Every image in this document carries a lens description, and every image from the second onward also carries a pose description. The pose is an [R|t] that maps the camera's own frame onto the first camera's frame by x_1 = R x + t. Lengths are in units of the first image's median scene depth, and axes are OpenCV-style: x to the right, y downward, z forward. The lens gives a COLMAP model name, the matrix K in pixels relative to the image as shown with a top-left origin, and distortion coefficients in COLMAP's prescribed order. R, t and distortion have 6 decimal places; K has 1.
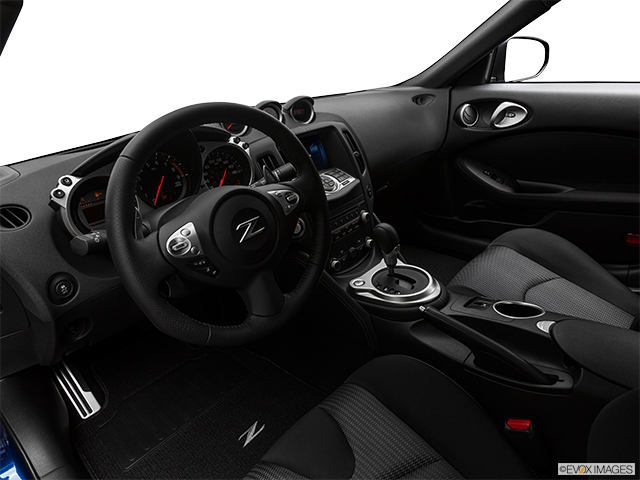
lens RADIAL K [[364.6, 0, 320.9], [0, 364.6, 249.9], [0, 0, 1]] dist [-0.028052, -0.000237]
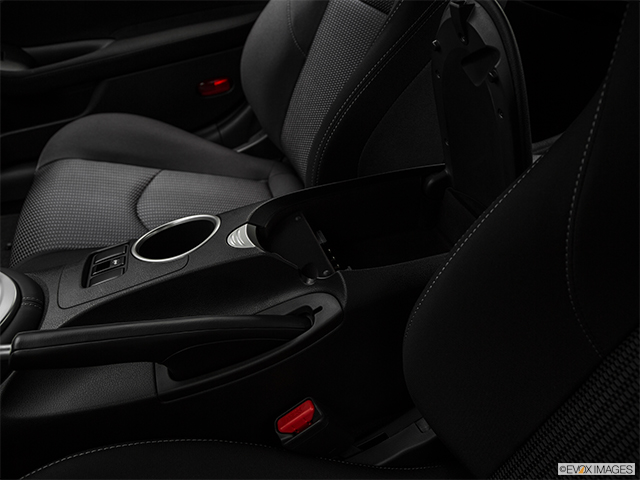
lens RADIAL K [[489.2, 0, 320.0], [0, 489.2, 240.0], [0, 0, 1]] dist [-0.100317, 0.046306]
pose [[0.469457, -0.465945, 0.750004, 0.070995], [0.367869, 0.875406, 0.313587, 0.016401], [-0.802672, 0.128687, 0.582372, 0.250673]]
